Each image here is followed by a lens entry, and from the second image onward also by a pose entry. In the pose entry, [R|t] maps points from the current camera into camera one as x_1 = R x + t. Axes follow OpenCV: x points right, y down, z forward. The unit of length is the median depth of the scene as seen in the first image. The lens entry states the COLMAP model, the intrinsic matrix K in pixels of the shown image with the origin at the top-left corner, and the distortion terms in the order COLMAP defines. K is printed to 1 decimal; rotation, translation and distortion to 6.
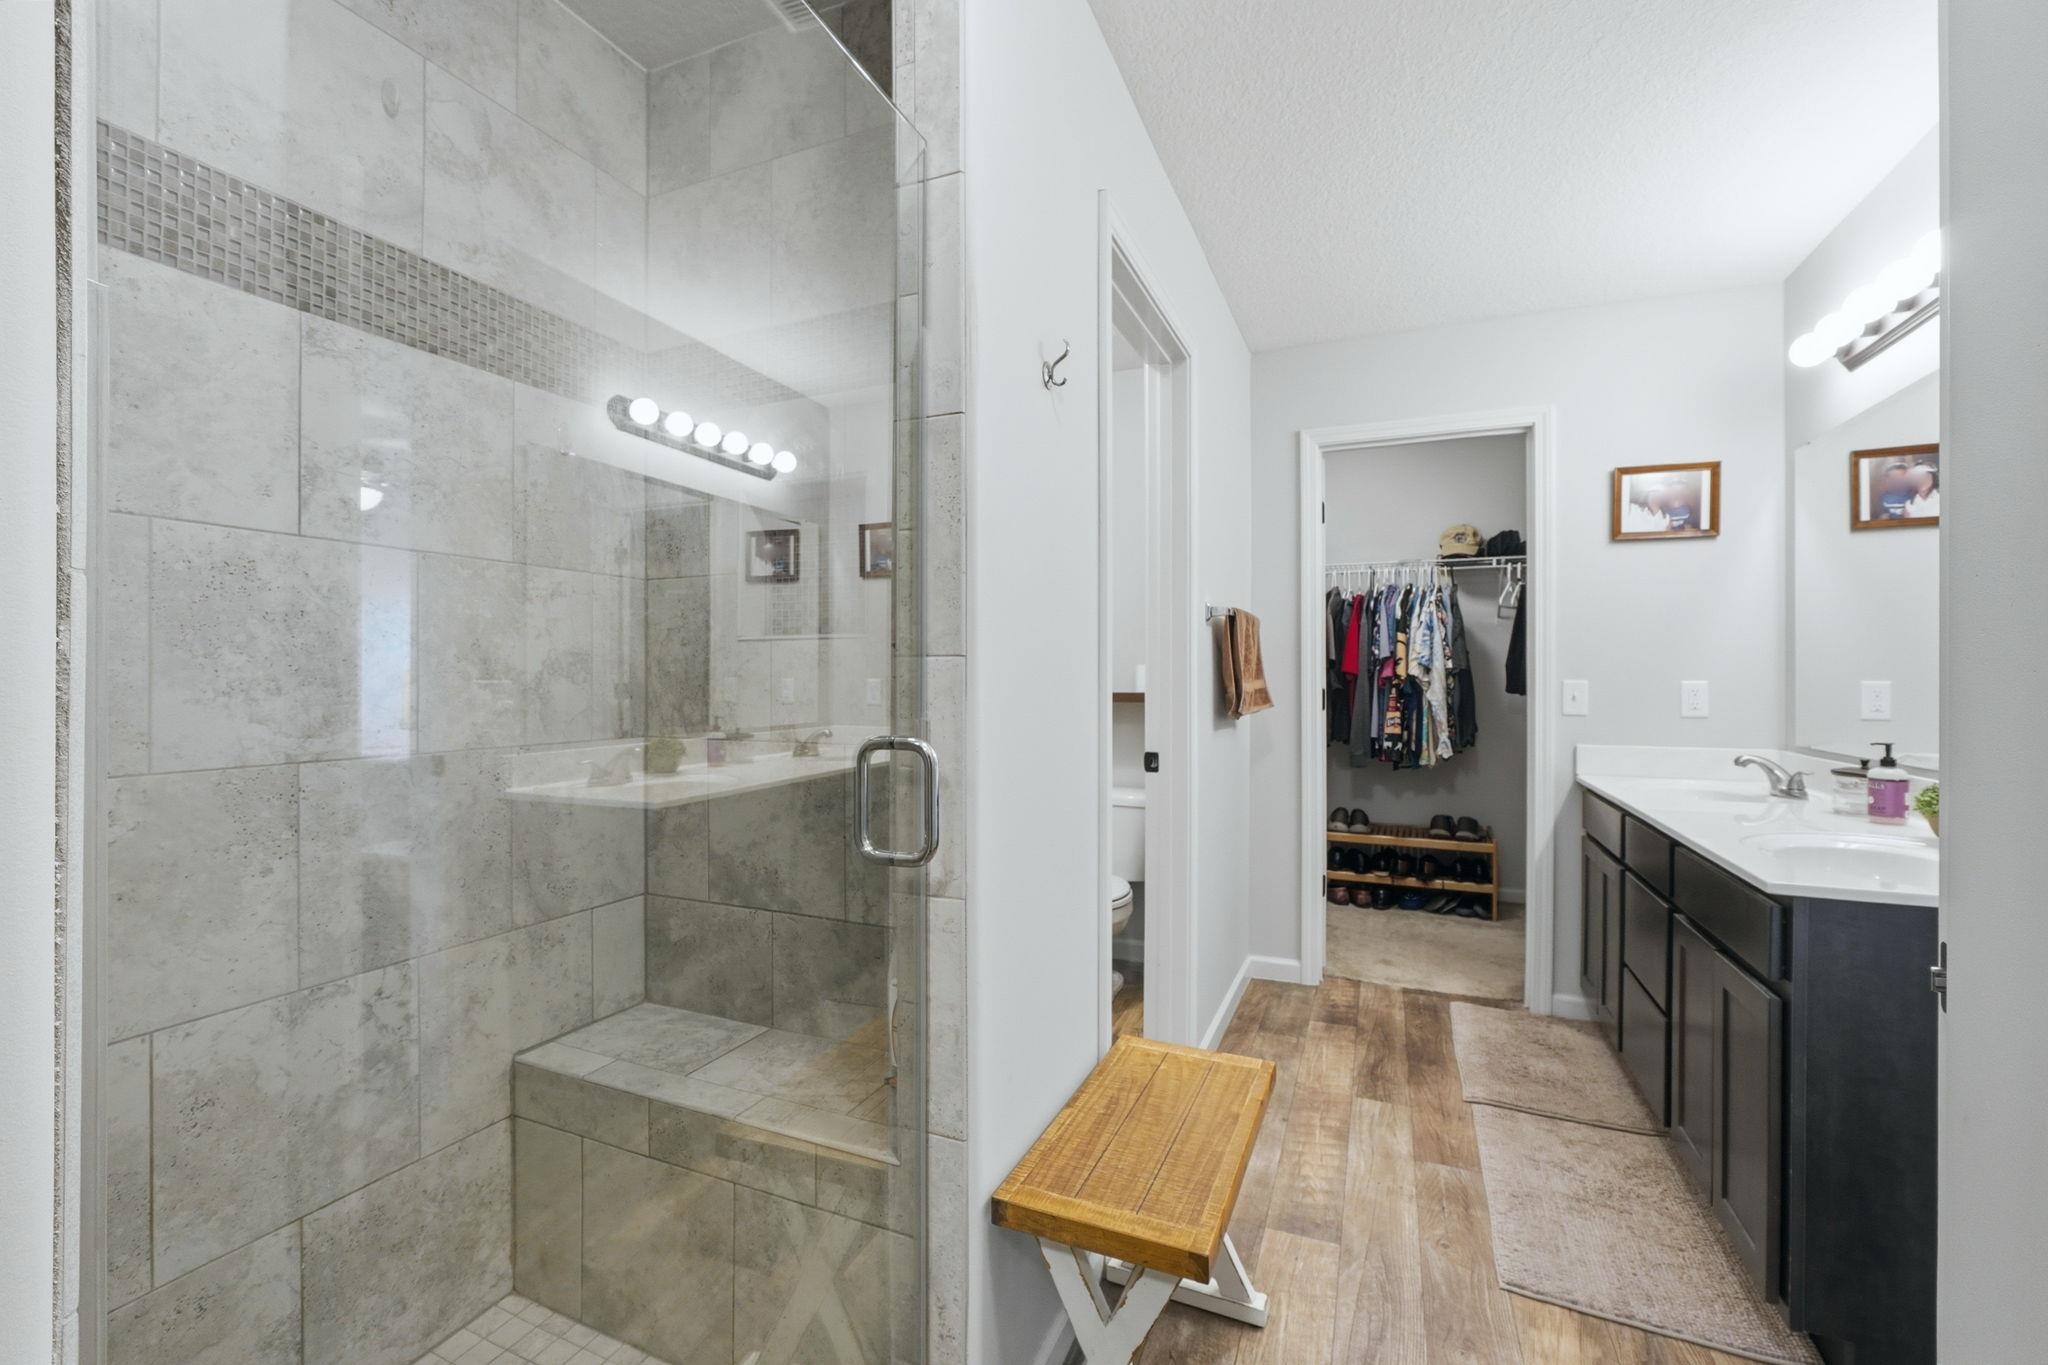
lens RADIAL K [[855.4, 0, 1020.2], [0, 855.4, 678.5], [0, 0, 1]] dist [-0.013781, 0.000207]
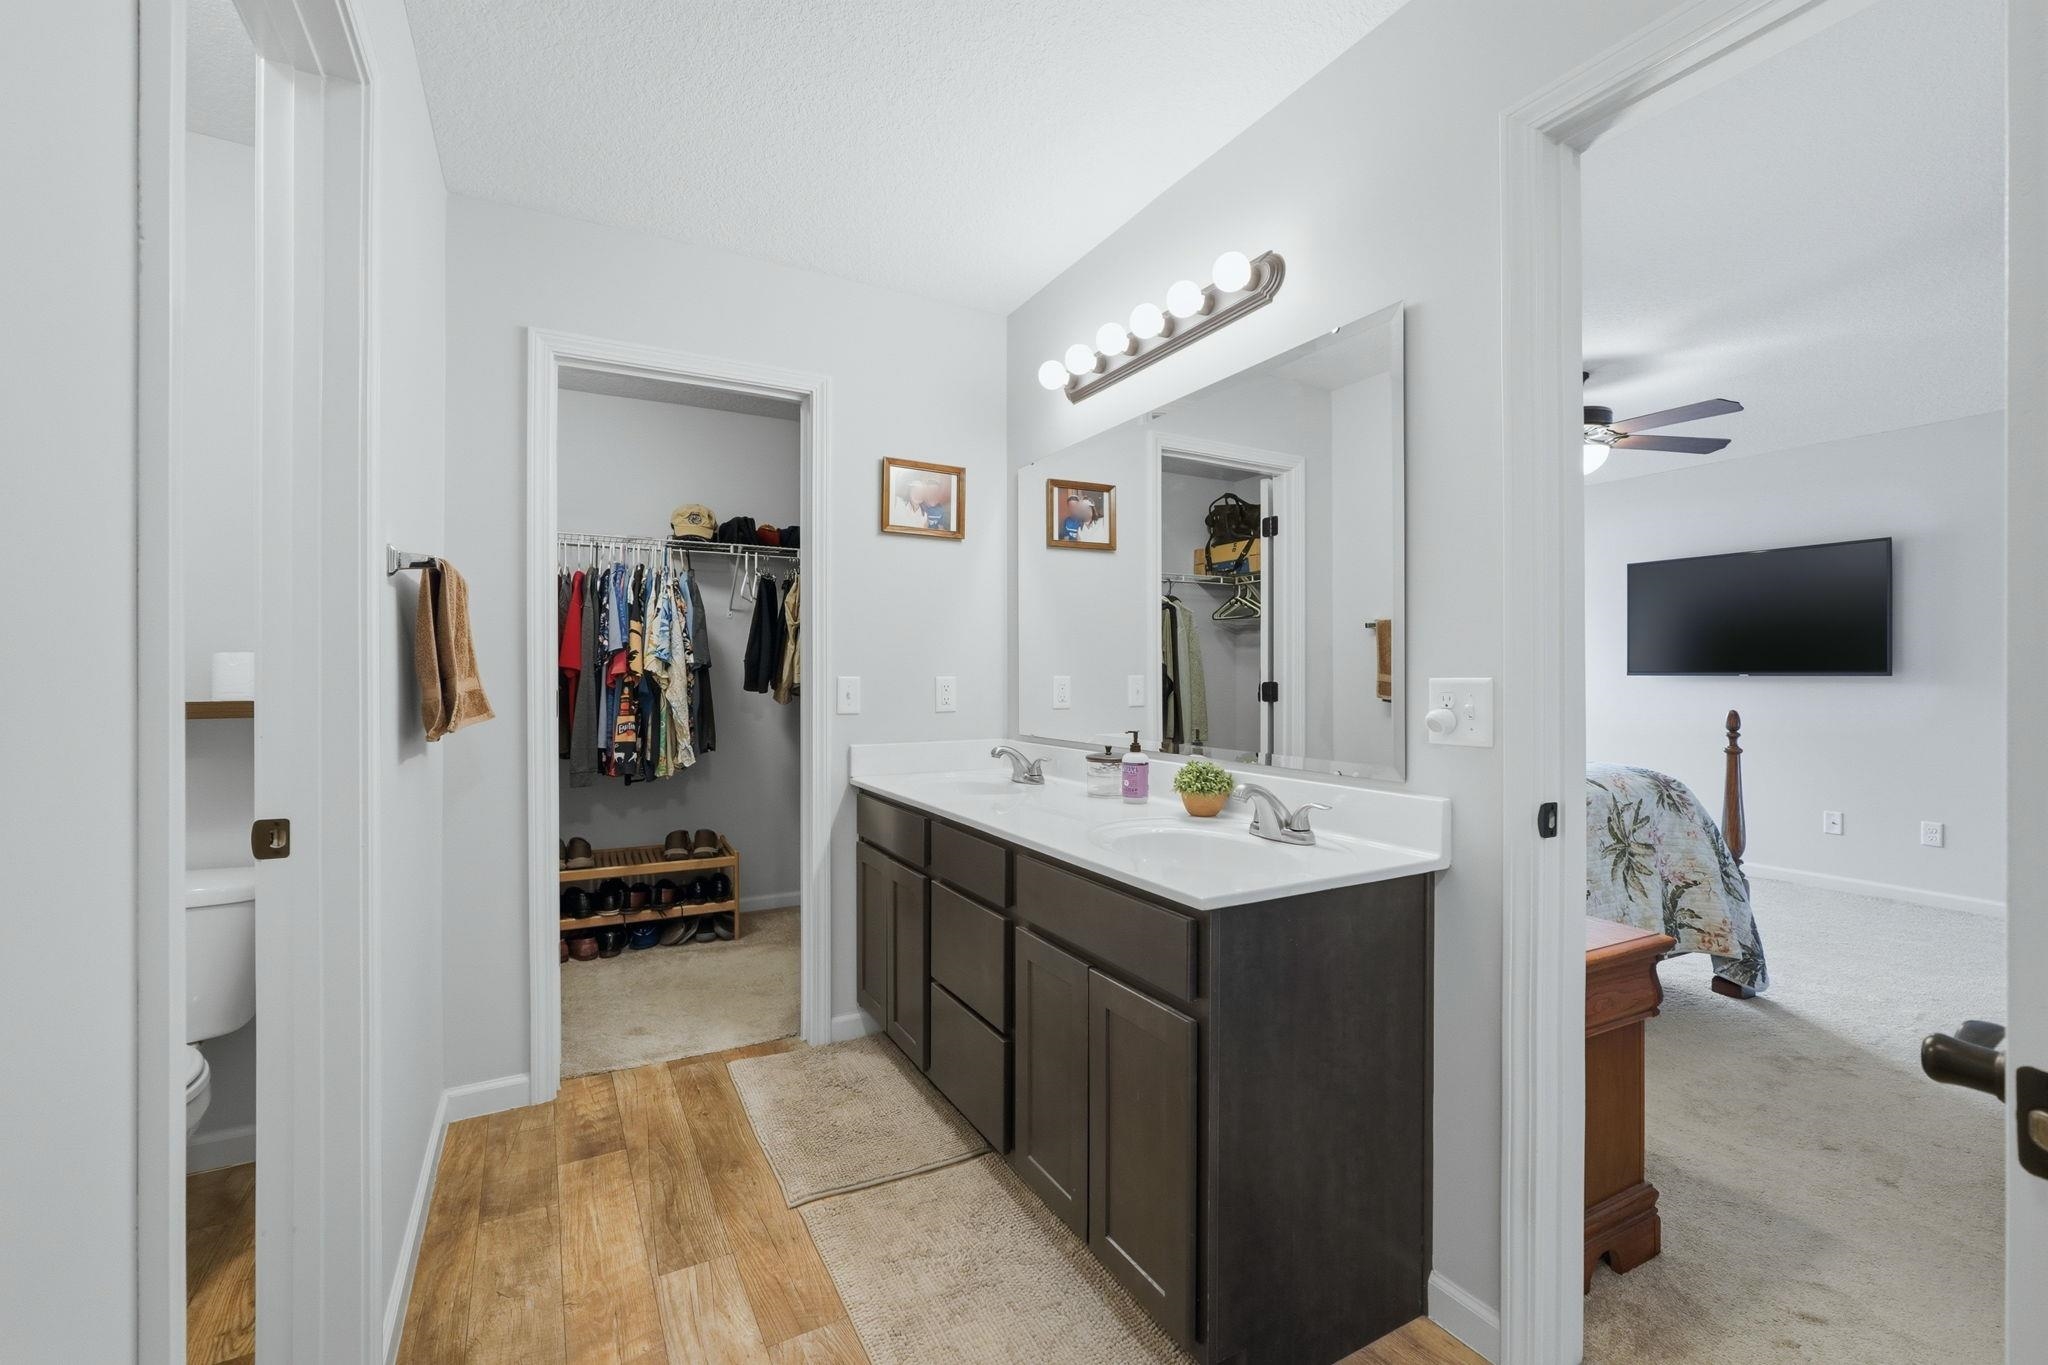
lens RADIAL K [[855.4, 0, 1017.1], [0, 855.4, 674.1], [0, 0, 1]] dist [-0.013781, 0.000207]
pose [[0.612888, -0.000930, 0.790169, 0.023700], [0.003654, 0.999992, -0.001658, 0.001922], [-0.790162, 0.003904, 0.612886, 0.294825]]
